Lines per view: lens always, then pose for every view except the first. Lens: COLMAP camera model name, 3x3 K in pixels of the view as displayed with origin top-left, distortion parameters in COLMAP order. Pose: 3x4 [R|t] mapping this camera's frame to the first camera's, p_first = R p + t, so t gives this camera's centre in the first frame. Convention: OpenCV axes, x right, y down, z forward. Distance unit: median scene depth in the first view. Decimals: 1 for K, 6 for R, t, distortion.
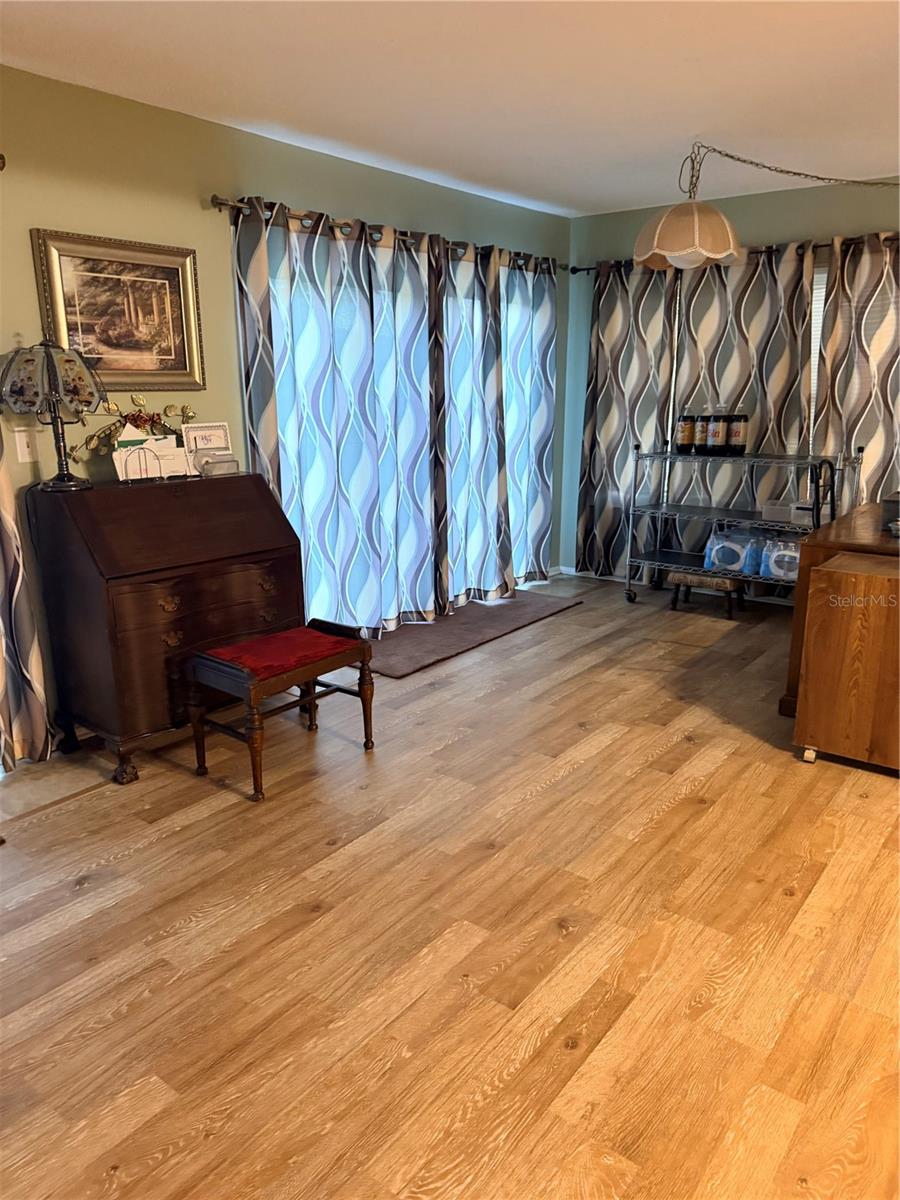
lens RADIAL K [[833.9, 0, 450.0], [0, 833.9, 600.0], [0, 0, 1]] dist [0.074445, -0.106763]
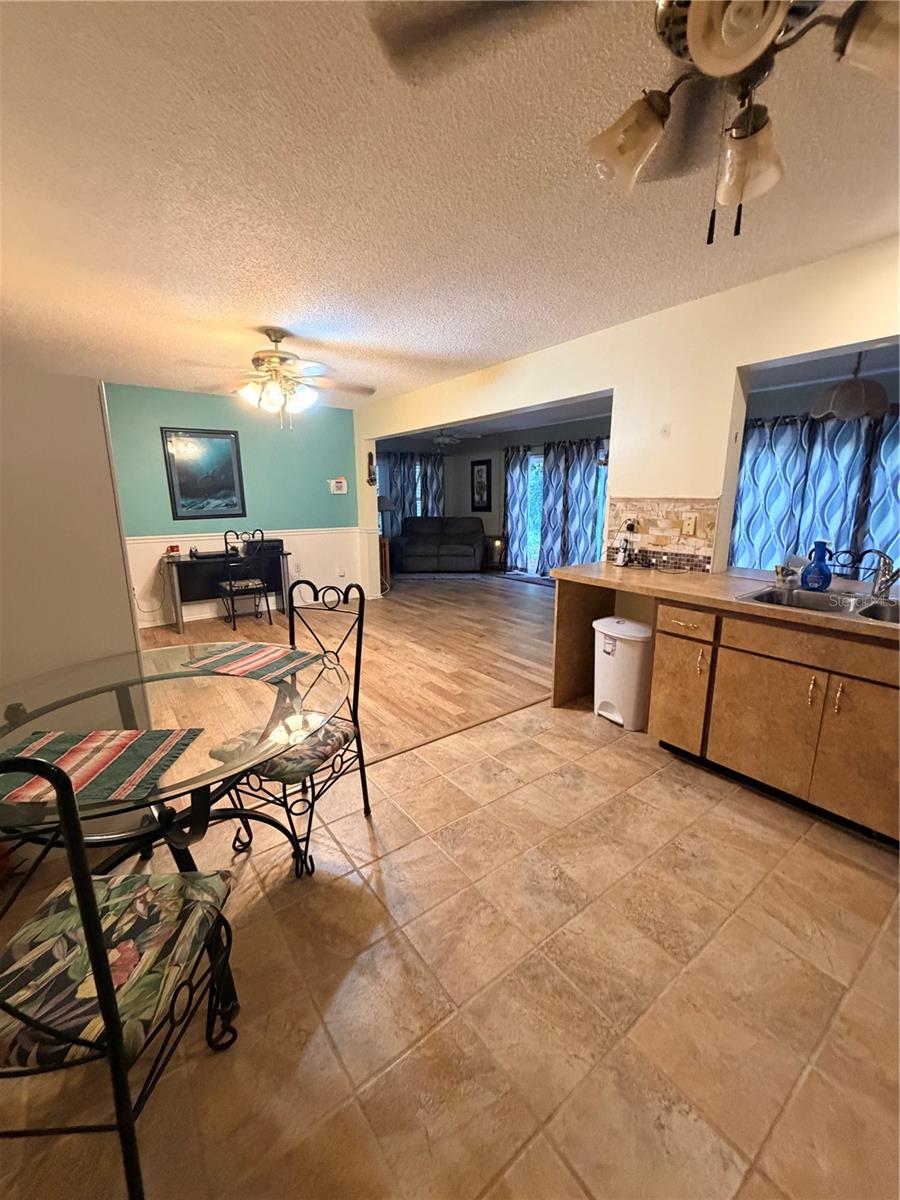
lens RADIAL K [[476.1, 0, 444.5], [0, 476.1, 591.0], [0, 0, 1]] dist [-0.000947, 0.000179]
pose [[-0.279681, 0.196236, -0.939825, 2.308939], [-0.236022, 0.934796, 0.265423, -0.247131], [0.930630, 0.296053, -0.215129, 0.974697]]
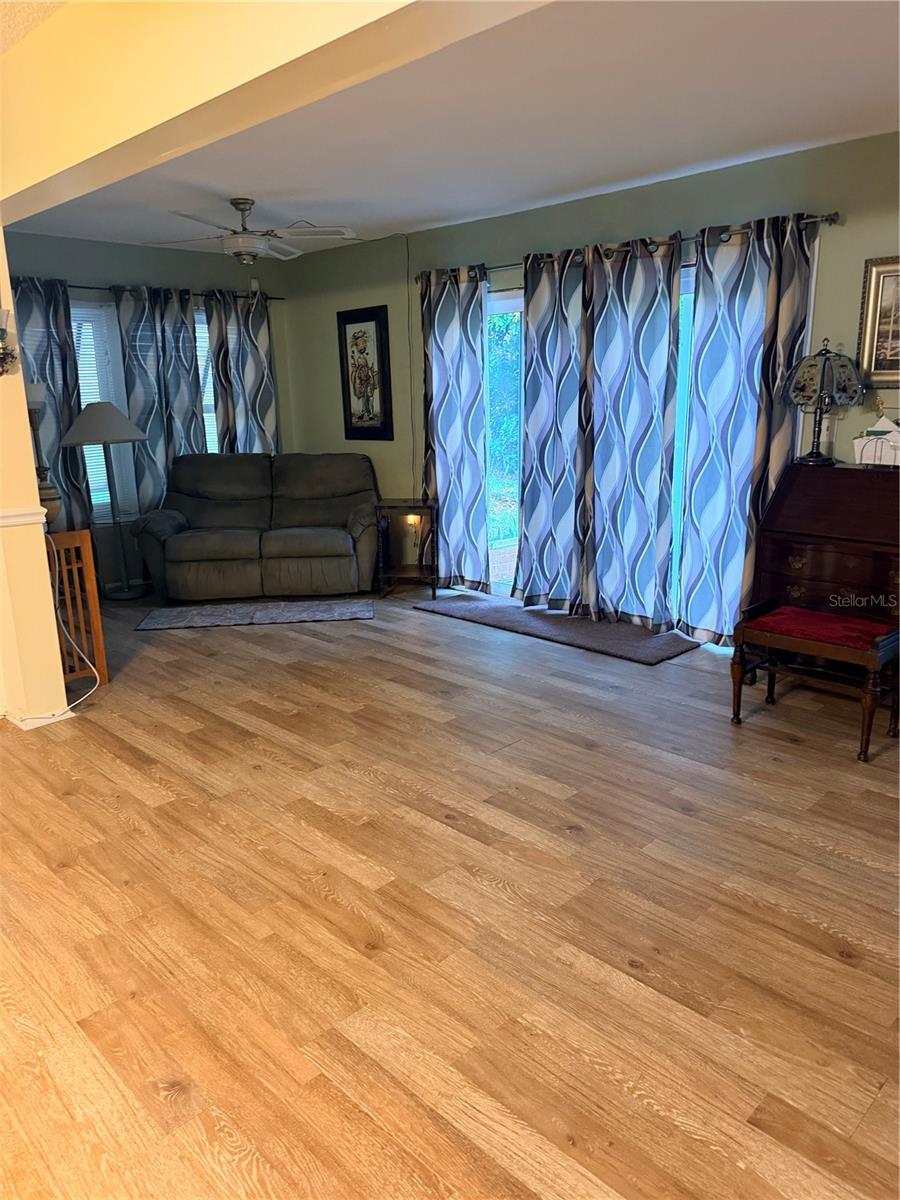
lens RADIAL K [[833.9, 0, 450.0], [0, 833.9, 600.0], [0, 0, 1]] dist [0.074445, -0.106763]
pose [[-0.123889, 0.246570, -0.961174, 1.207576], [-0.234561, 0.933908, 0.269809, -0.205842], [0.964175, 0.258880, -0.057865, 0.783882]]
